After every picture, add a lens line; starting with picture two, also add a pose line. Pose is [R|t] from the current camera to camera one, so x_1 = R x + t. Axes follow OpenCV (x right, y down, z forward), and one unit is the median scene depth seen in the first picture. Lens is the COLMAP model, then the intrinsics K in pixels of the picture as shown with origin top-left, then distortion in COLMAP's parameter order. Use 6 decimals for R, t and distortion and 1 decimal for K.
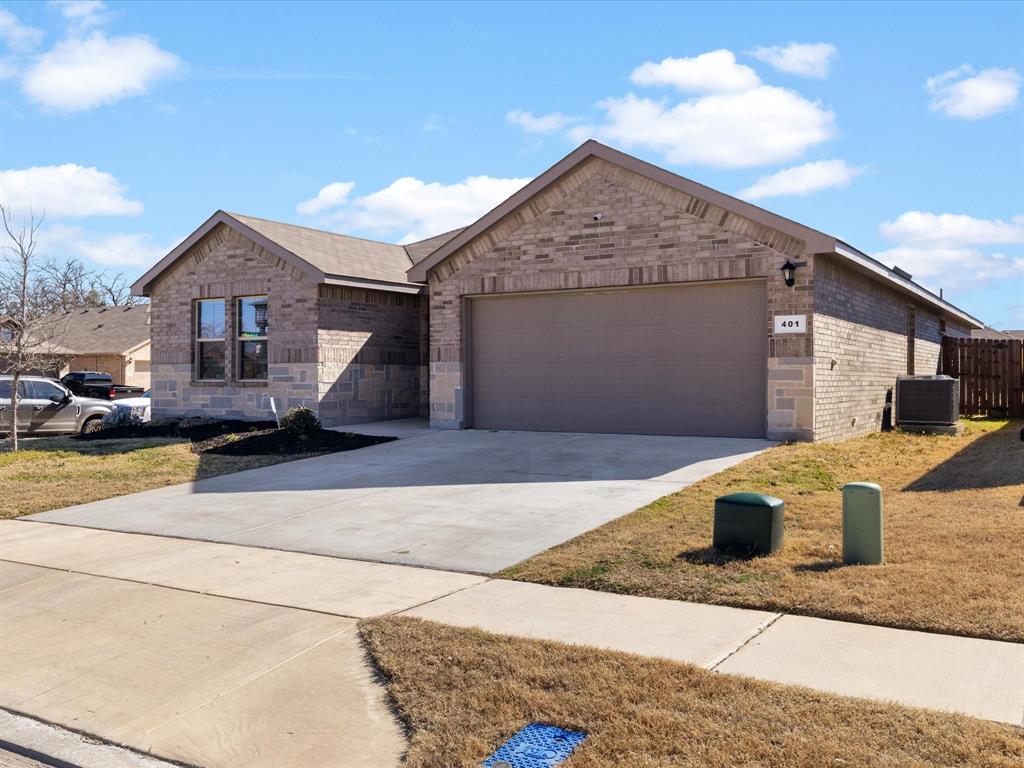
lens RADIAL K [[920.5, 0, 513.3], [0, 920.5, 386.1], [0, 0, 1]] dist [0.018528, 0.001018]
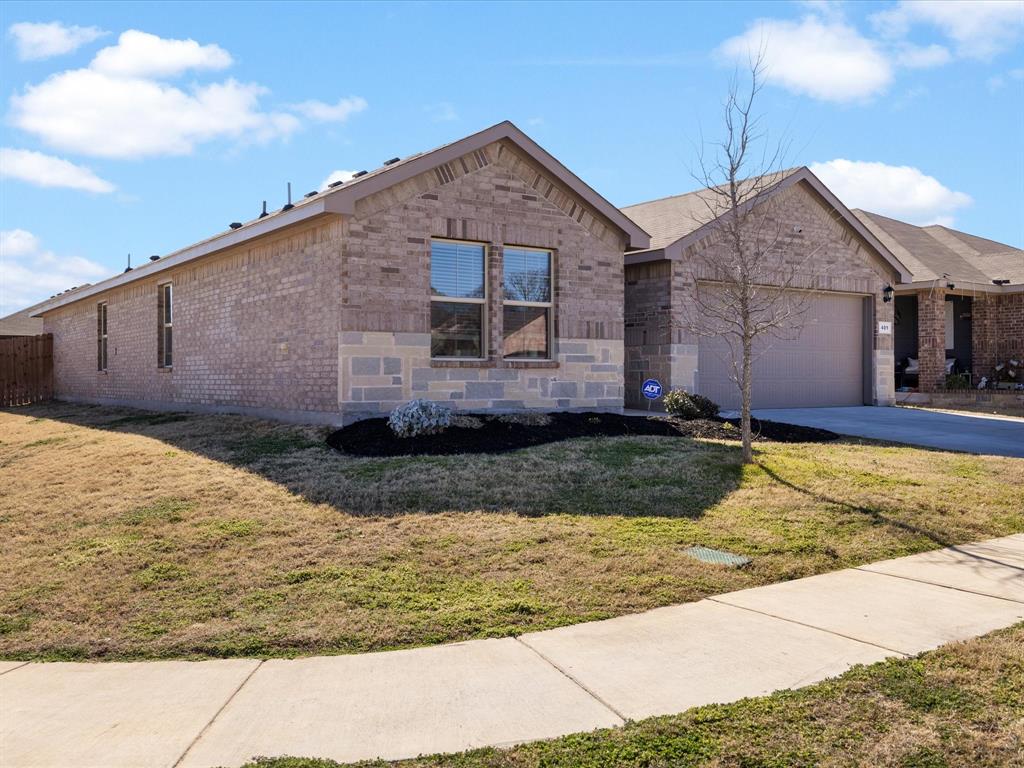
lens RADIAL K [[920.5, 0, 512.0], [0, 920.5, 379.9], [0, 0, 1]] dist [0.018528, 0.001018]
pose [[0.399572, -0.001134, 0.916701, -1.011639], [0.007182, 0.999972, -0.001893, 0.012065], [-0.916673, 0.007340, 0.399570, 0.741110]]
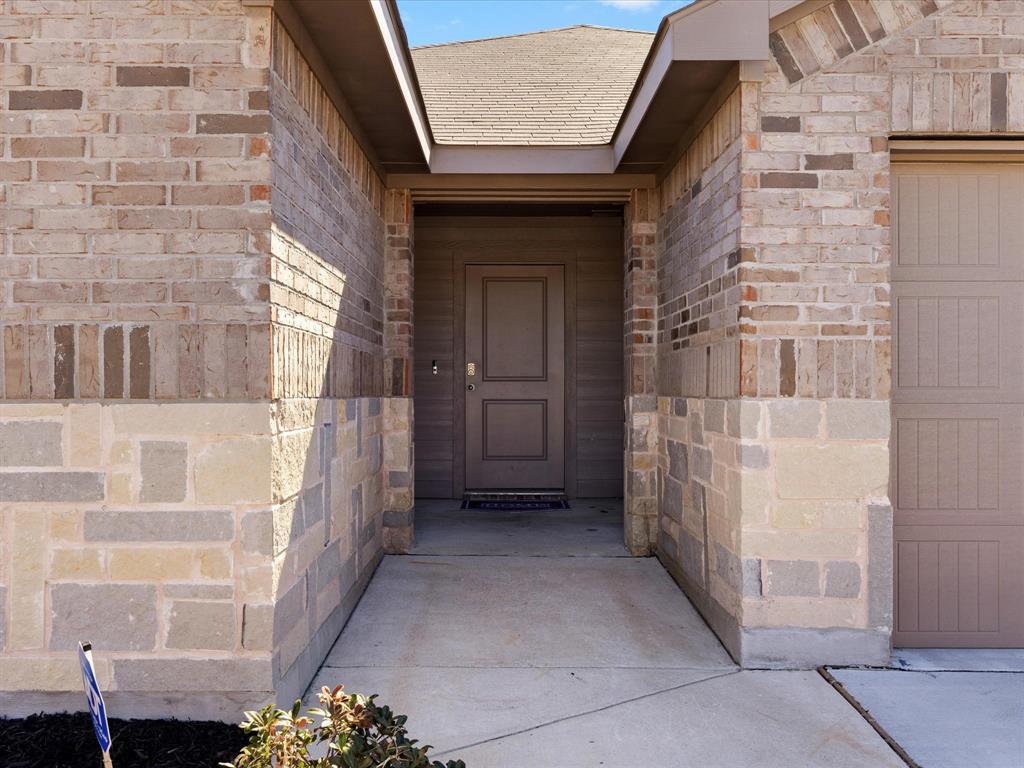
lens RADIAL K [[920.5, 0, 509.8], [0, 920.5, 382.8], [0, 0, 1]] dist [0.018528, 0.001018]
pose [[0.854959, 0.003230, 0.518685, -0.264248], [0.002222, 0.999949, -0.009888, -0.026859], [-0.518690, 0.009606, 0.854908, 0.792390]]
